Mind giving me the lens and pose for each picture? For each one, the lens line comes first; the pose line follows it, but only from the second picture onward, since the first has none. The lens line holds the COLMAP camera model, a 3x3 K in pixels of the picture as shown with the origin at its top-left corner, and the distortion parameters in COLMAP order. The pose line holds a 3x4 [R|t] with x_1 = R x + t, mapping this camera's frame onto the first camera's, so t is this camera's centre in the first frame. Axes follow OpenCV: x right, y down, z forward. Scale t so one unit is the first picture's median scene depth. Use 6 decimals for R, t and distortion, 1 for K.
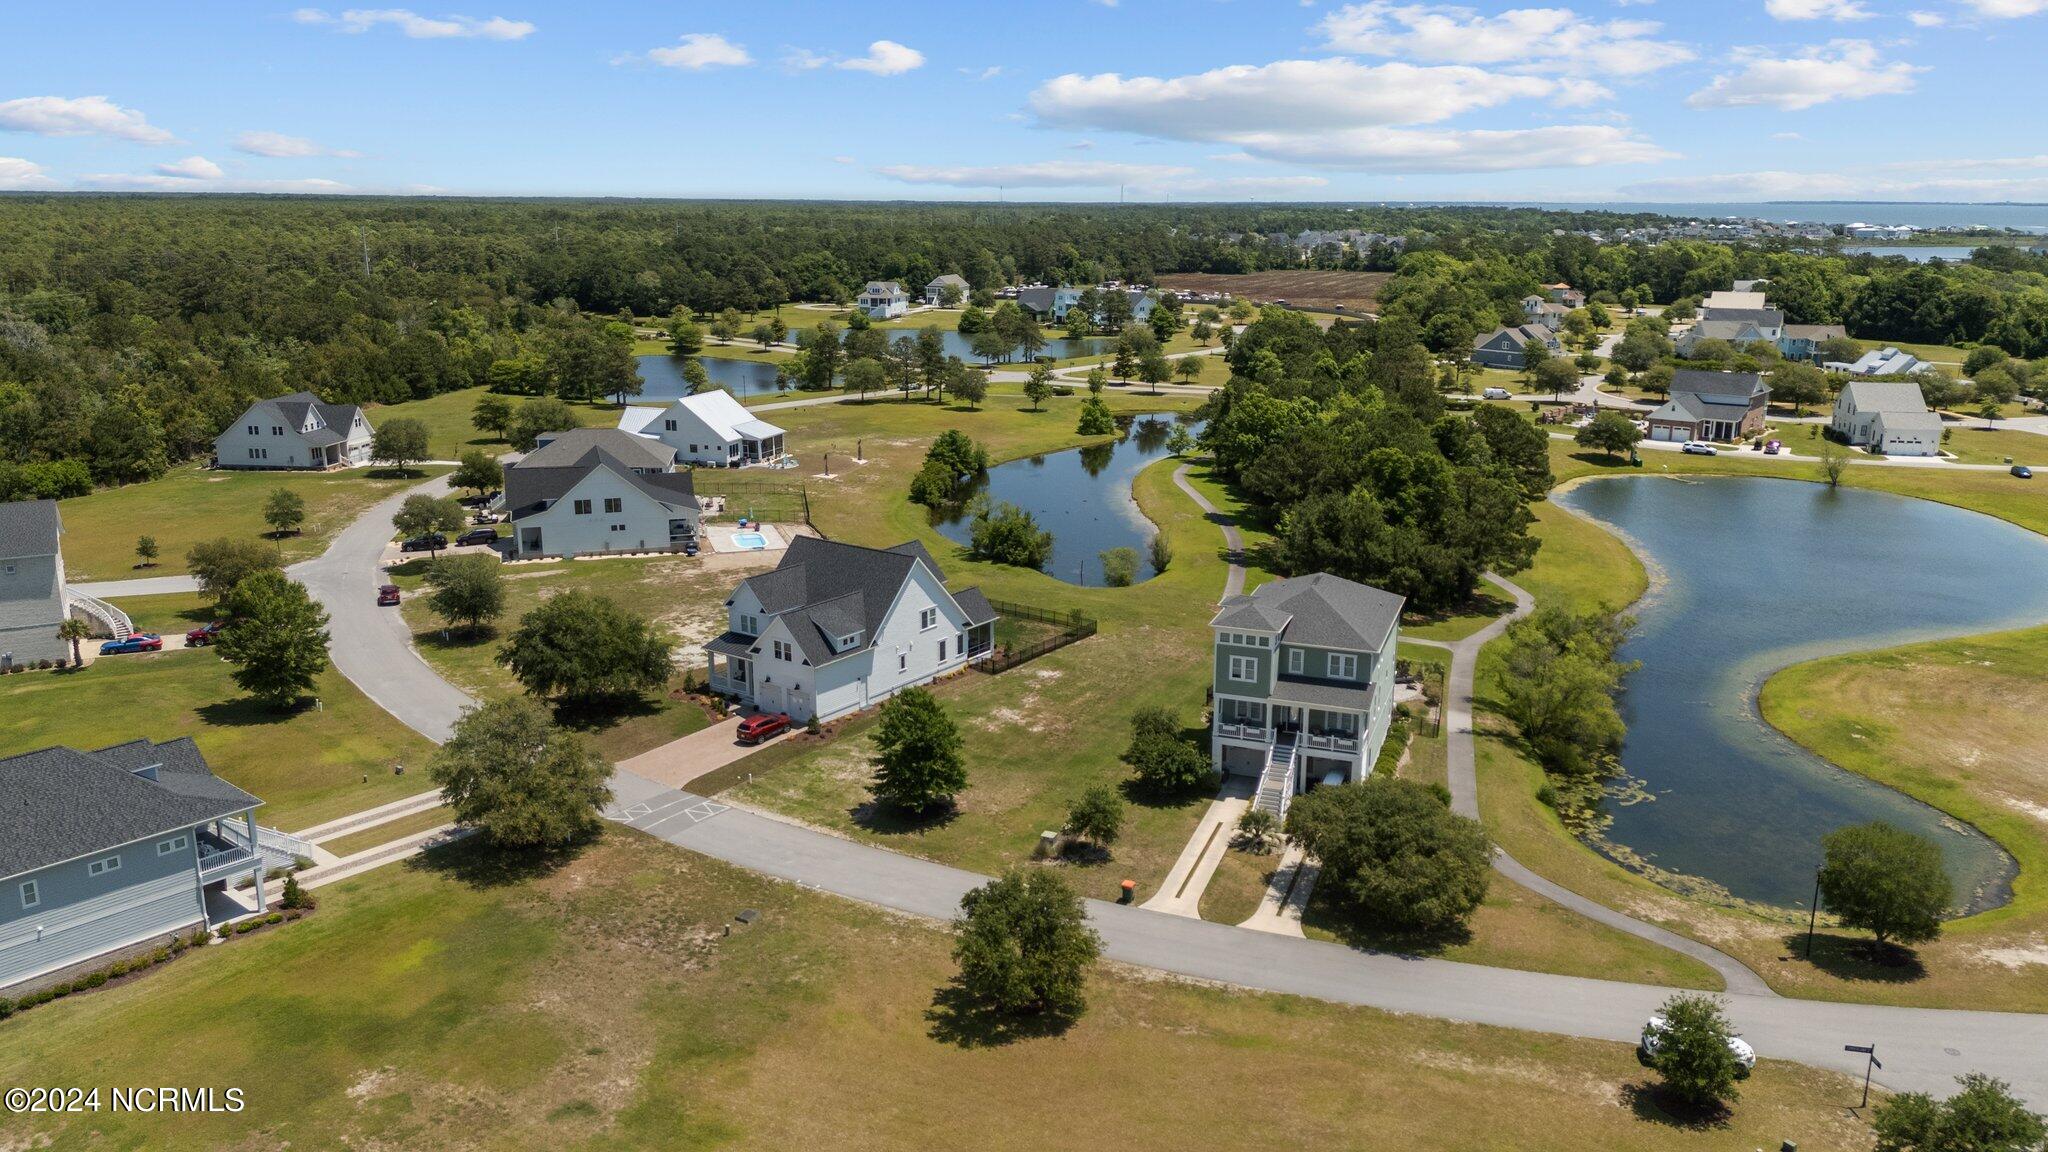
lens RADIAL K [[1513.7, 0, 1037.3], [0, 1513.7, 575.7], [0, 0, 1]] dist [0.083141, -0.082480]
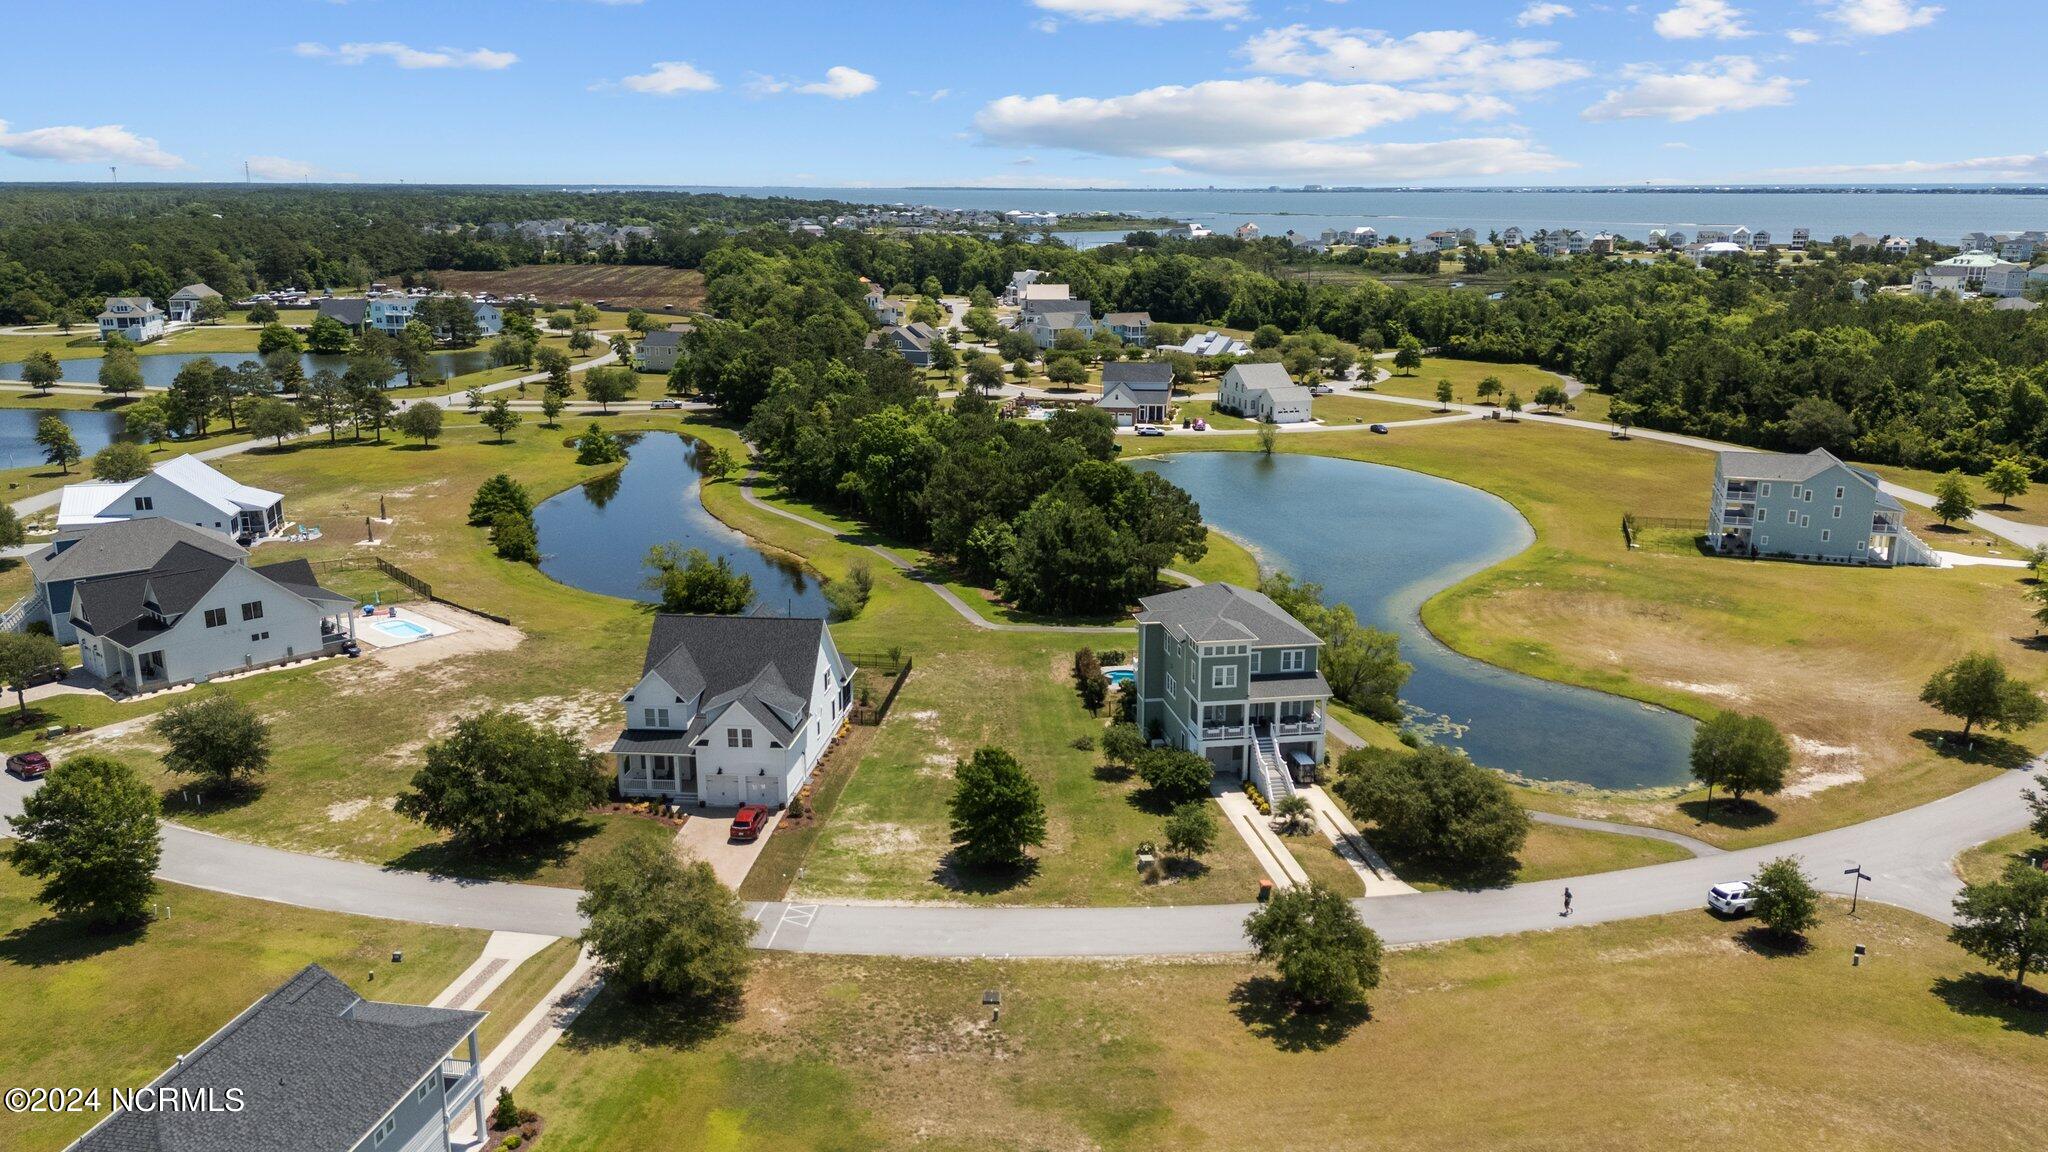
lens RADIAL K [[1537.0, 0, 1037.4], [0, 1537.0, 572.4], [0, 0, 1]] dist [0.085995, -0.085420]
pose [[0.865012, -0.127529, 0.485275, -0.505341], [0.124803, 0.991450, 0.038086, -0.072559], [-0.485983, 0.027619, 0.873532, 0.070894]]
